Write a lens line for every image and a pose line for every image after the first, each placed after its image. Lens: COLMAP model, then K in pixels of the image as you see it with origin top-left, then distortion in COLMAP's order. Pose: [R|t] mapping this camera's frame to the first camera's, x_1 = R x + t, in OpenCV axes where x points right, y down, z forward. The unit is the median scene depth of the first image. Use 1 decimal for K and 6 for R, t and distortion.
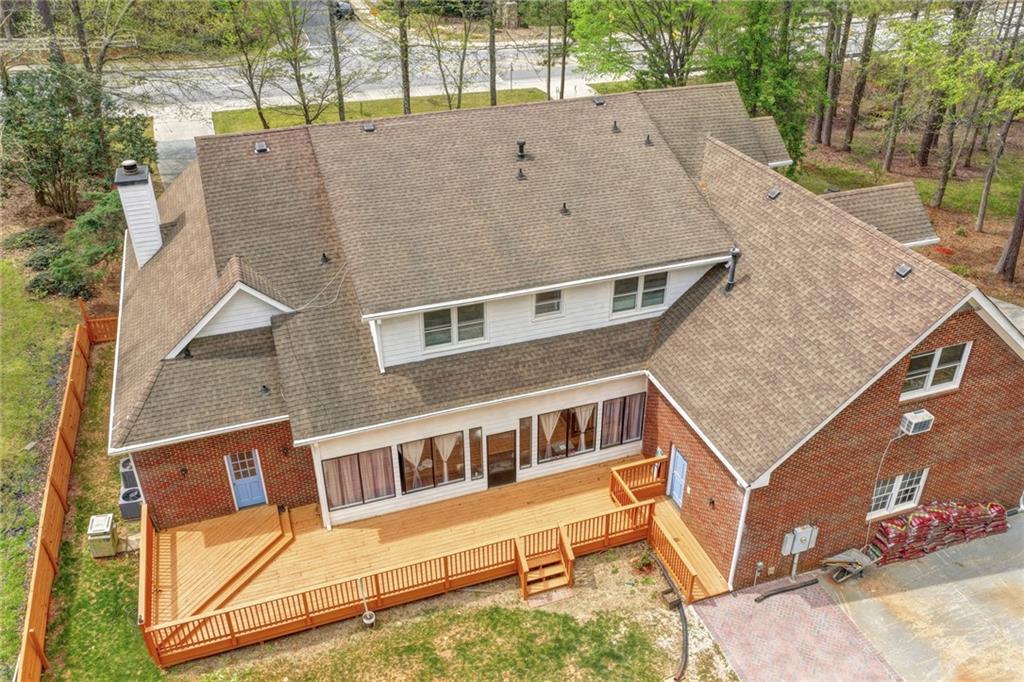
lens RADIAL K [[851.1, 0, 515.8], [0, 851.1, 343.8], [0, 0, 1]] dist [-0.009739, 0.031795]
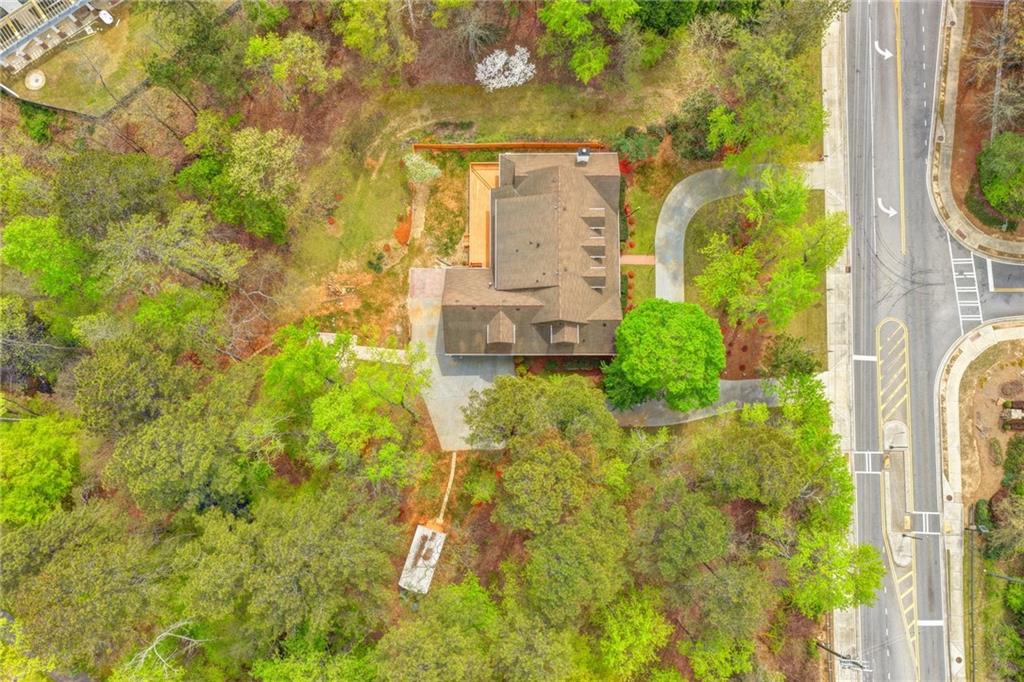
lens RADIAL K [[851.1, 0, 512.2], [0, 851.1, 357.9], [0, 0, 1]] dist [-0.009739, 0.031795]
pose [[-0.334705, 0.936647, -0.103268, 1.016580], [-0.477812, -0.074237, 0.875320, -3.932087], [0.812200, 0.342317, 0.472389, -0.788906]]
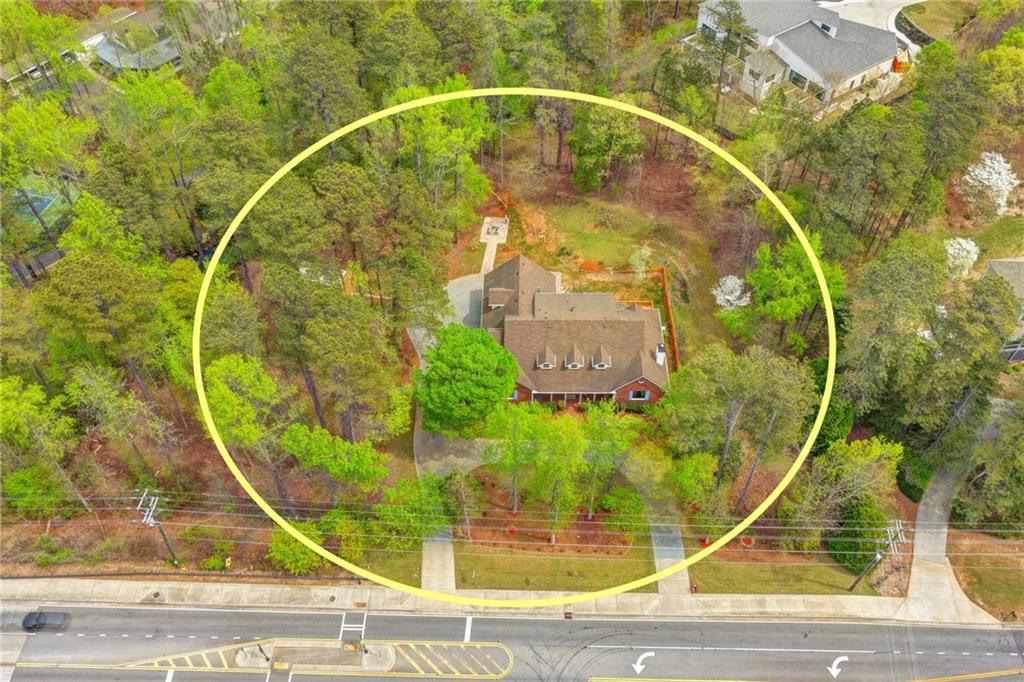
lens RADIAL K [[851.1, 0, 512.6], [0, 851.1, 338.5], [0, 0, 1]] dist [-0.009739, 0.031795]
pose [[-0.938675, -0.255142, 0.231932, -0.845015], [0.189929, 0.178804, 0.965379, -4.982756], [-0.287779, 0.950227, -0.119380, 1.949304]]
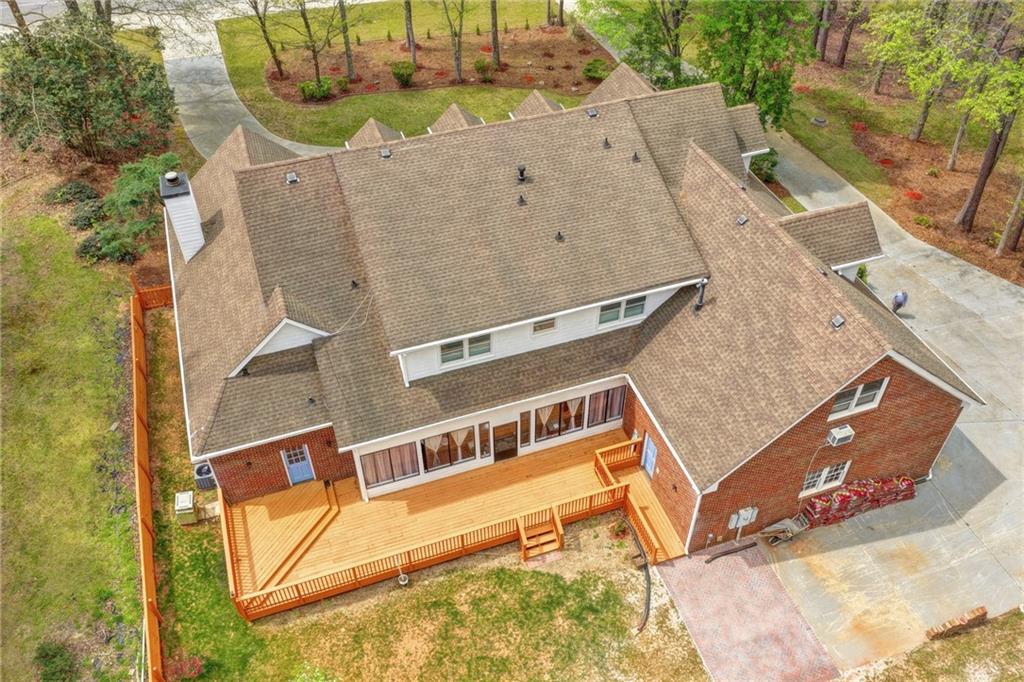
lens RADIAL K [[851.1, 0, 515.3], [0, 851.1, 344.7], [0, 0, 1]] dist [-0.009739, 0.031795]
pose [[0.999999, -0.001201, -0.000543, -0.001982], [0.001291, 0.976123, 0.217215, -0.281639], [0.000269, -0.217215, 0.976124, -0.166508]]
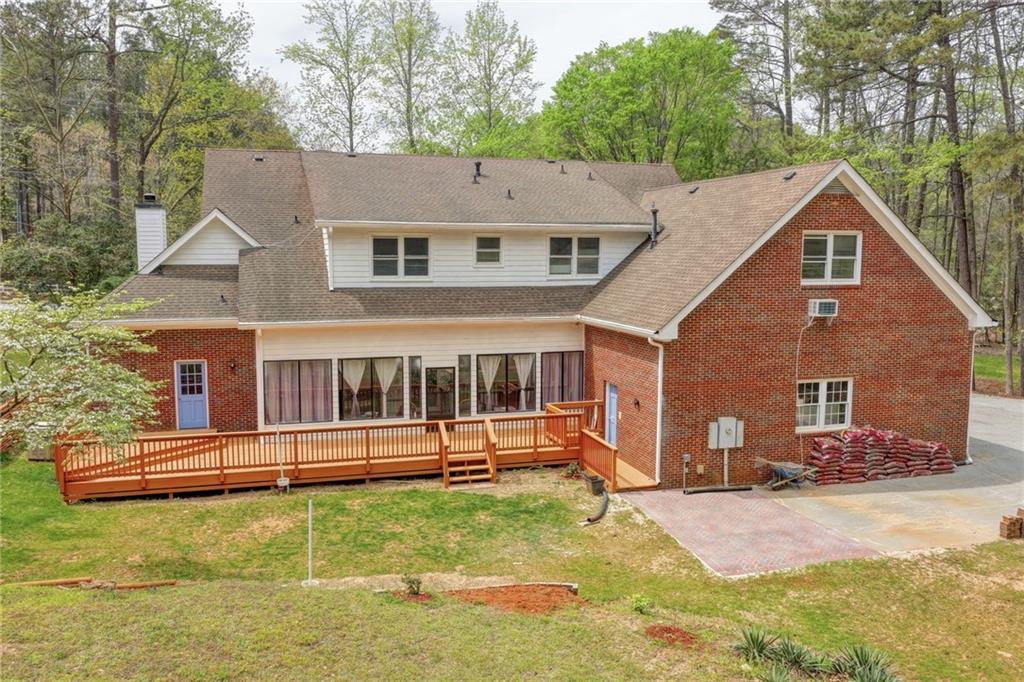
lens RADIAL K [[851.1, 0, 516.1], [0, 851.1, 342.3], [0, 0, 1]] dist [-0.009739, 0.031795]
pose [[0.998887, 0.011721, -0.045687, 0.128879], [-0.030056, 0.904685, -0.425020, 0.541423], [0.036351, 0.425920, 0.904030, 0.047555]]
